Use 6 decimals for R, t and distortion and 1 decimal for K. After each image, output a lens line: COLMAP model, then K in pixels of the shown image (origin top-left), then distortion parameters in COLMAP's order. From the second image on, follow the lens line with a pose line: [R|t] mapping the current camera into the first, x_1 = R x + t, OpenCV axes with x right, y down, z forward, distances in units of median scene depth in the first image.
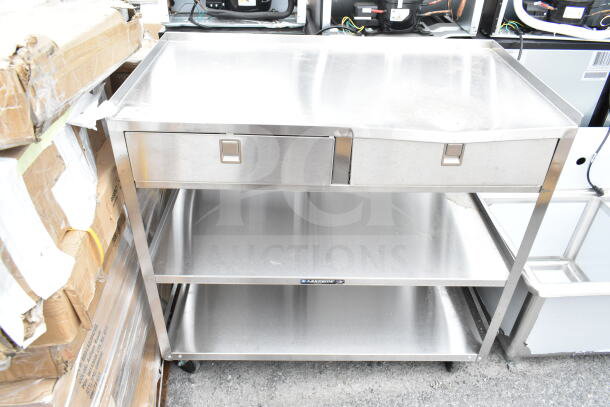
lens RADIAL K [[477.5, 0, 304.8], [0, 477.5, 204.4], [0, 0, 1]] dist [-0.040297, 0.028606]
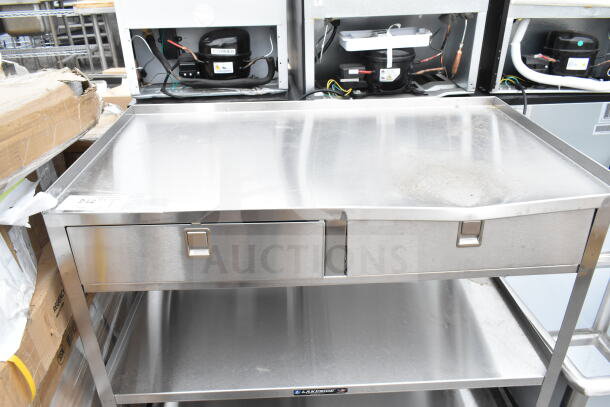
lens RADIAL K [[477.5, 0, 306.1], [0, 477.5, 203.2], [0, 0, 1]] dist [-0.040297, 0.028606]
pose [[0.998680, -0.049172, 0.014826, 0.013698], [0.050671, 0.990440, -0.128300, -0.046836], [-0.008376, 0.128882, 0.991625, 0.128631]]
